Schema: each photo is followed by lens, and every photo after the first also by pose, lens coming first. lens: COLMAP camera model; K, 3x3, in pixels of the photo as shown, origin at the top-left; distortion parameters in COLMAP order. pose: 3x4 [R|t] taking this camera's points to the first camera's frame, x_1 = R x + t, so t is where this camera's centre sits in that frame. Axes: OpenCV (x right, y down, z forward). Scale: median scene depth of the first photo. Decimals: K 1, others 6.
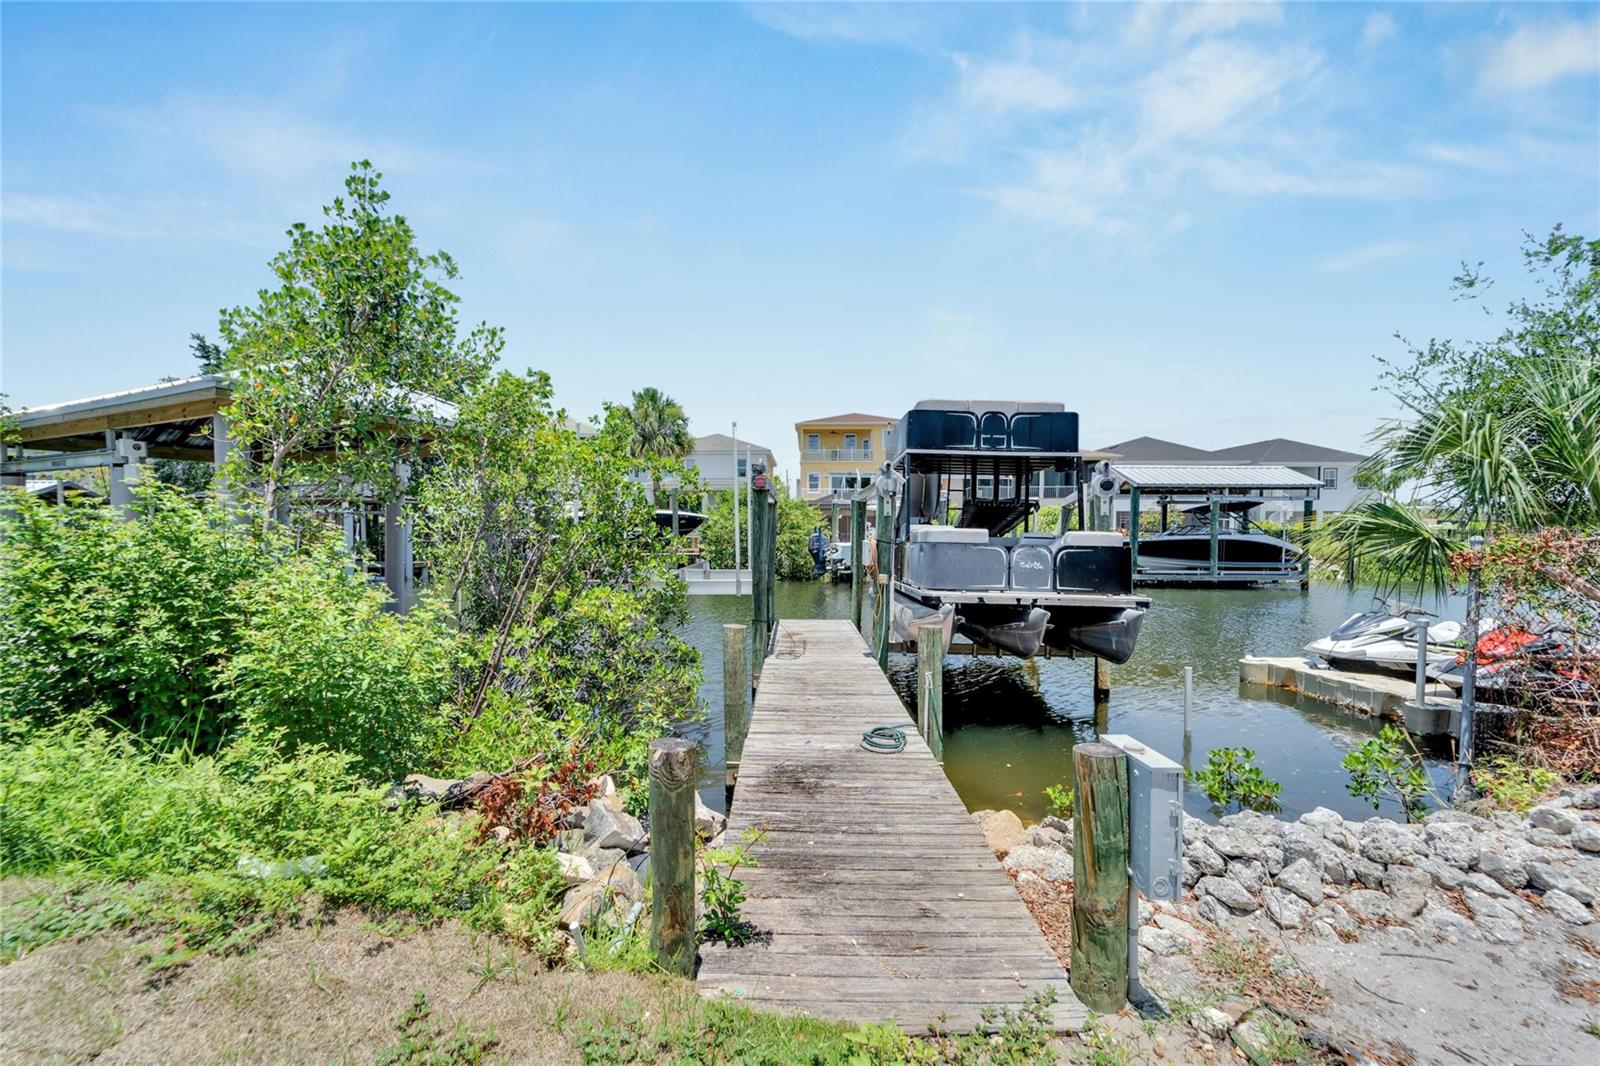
lens RADIAL K [[646.8, 0, 790.4], [0, 646.8, 538.7], [0, 0, 1]] dist [0.000509, -0.000139]
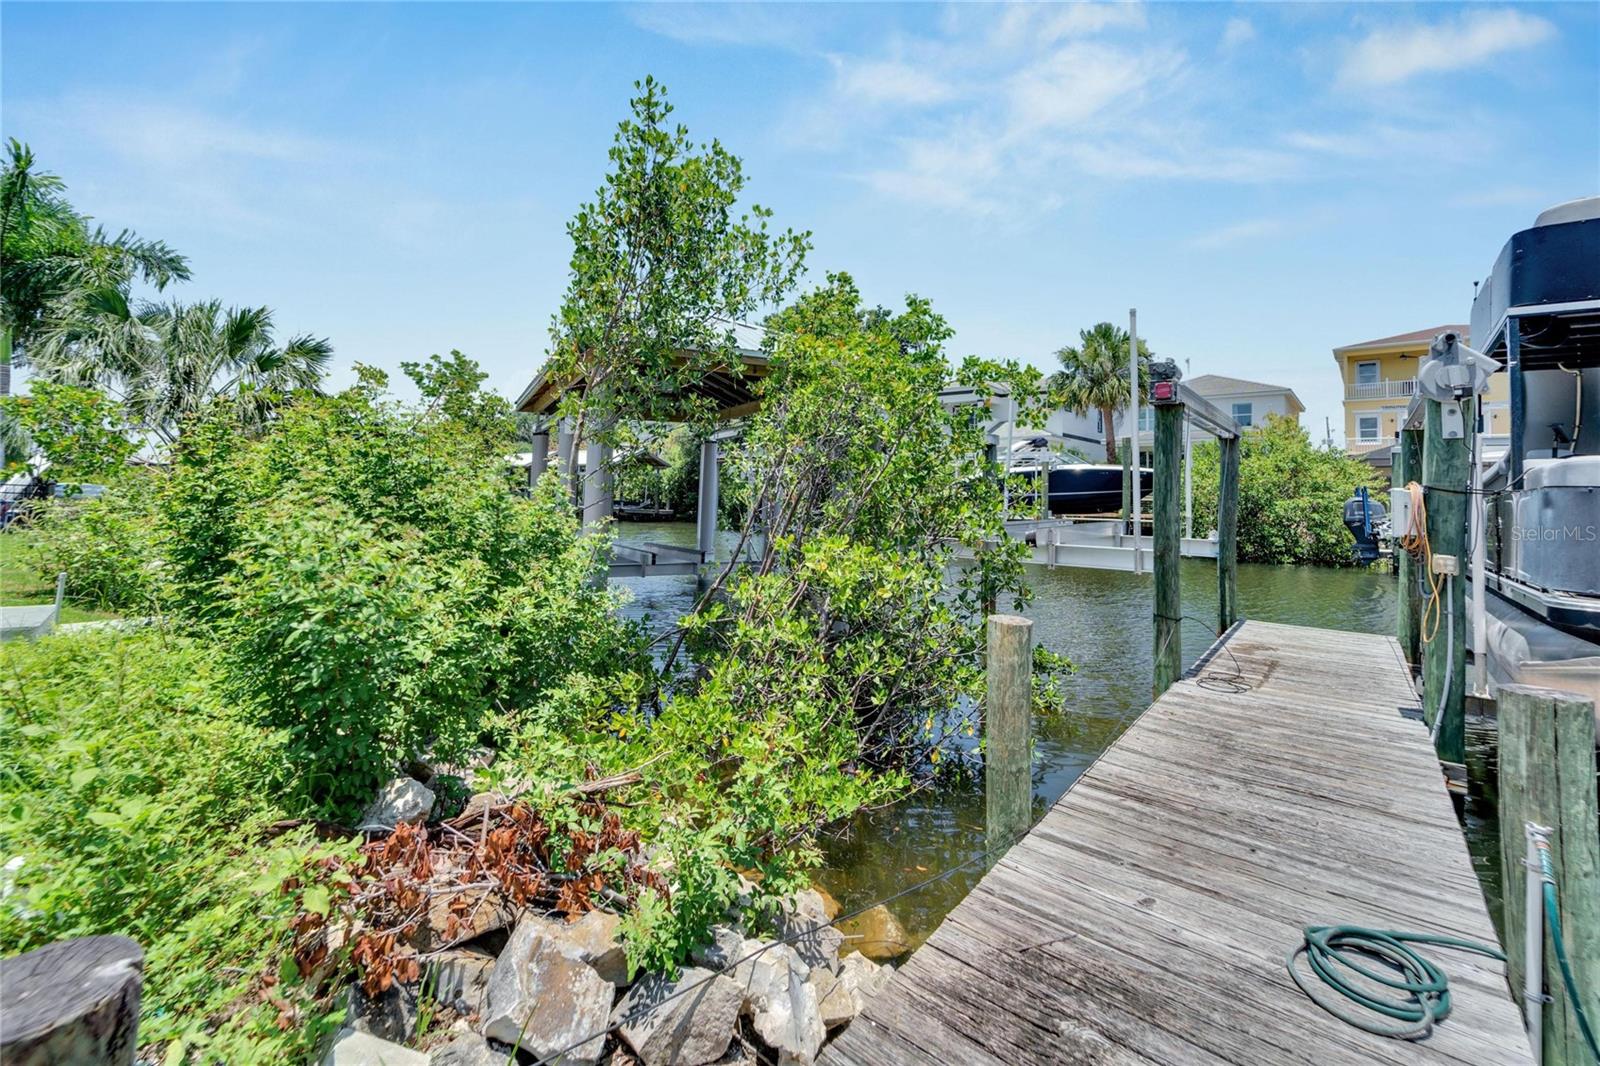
lens RADIAL K [[683.2, 0, 782.8], [0, 683.2, 455.3], [0, 0, 1]] dist [0.000320, -0.000046]
pose [[0.776833, -0.021792, -0.629329, 0.060332], [-0.023043, 0.997748, -0.062994, 0.017540], [0.629285, 0.063438, 0.774581, 0.200054]]
